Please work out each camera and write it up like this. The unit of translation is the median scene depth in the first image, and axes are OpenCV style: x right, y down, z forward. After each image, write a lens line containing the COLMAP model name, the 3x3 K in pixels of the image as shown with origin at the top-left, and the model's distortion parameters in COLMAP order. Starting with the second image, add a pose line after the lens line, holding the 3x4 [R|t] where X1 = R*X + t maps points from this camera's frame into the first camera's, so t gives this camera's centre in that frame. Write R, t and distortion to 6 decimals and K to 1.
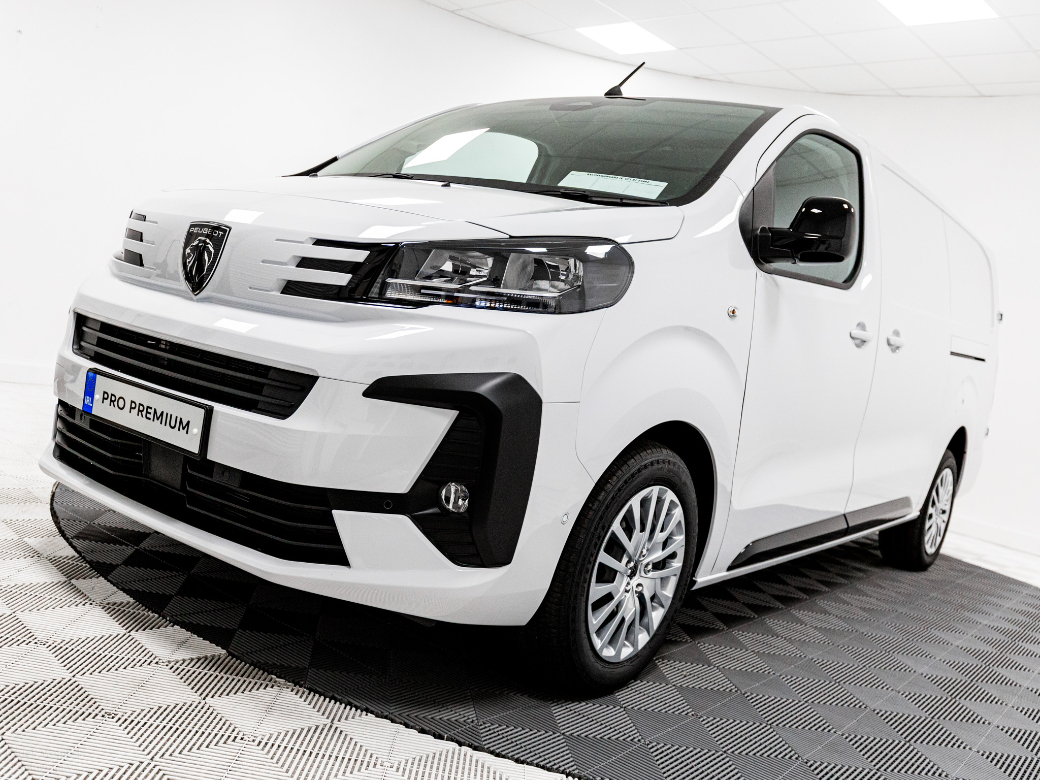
lens RADIAL K [[818.5, 0, 520.0], [0, 818.5, 390.0], [0, 0, 1]] dist [-0.005593, 0.000834]
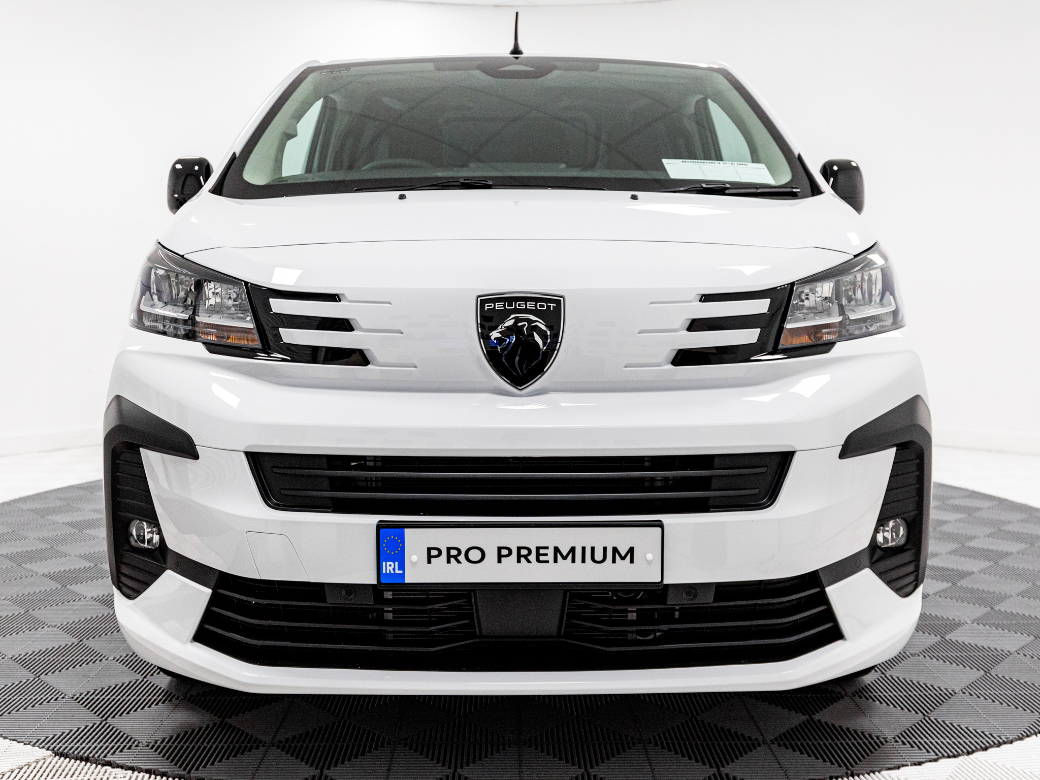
lens RADIAL K [[893.9, 0, 520.0], [0, 893.9, 390.0], [0, 0, 1]] dist [-0.009049, -0.014640]
pose [[0.823132, -0.234154, 0.517325, -0.902668], [0.193197, 0.972156, 0.132621, -0.246670], [-0.533974, -0.009219, 0.845451, 0.315792]]
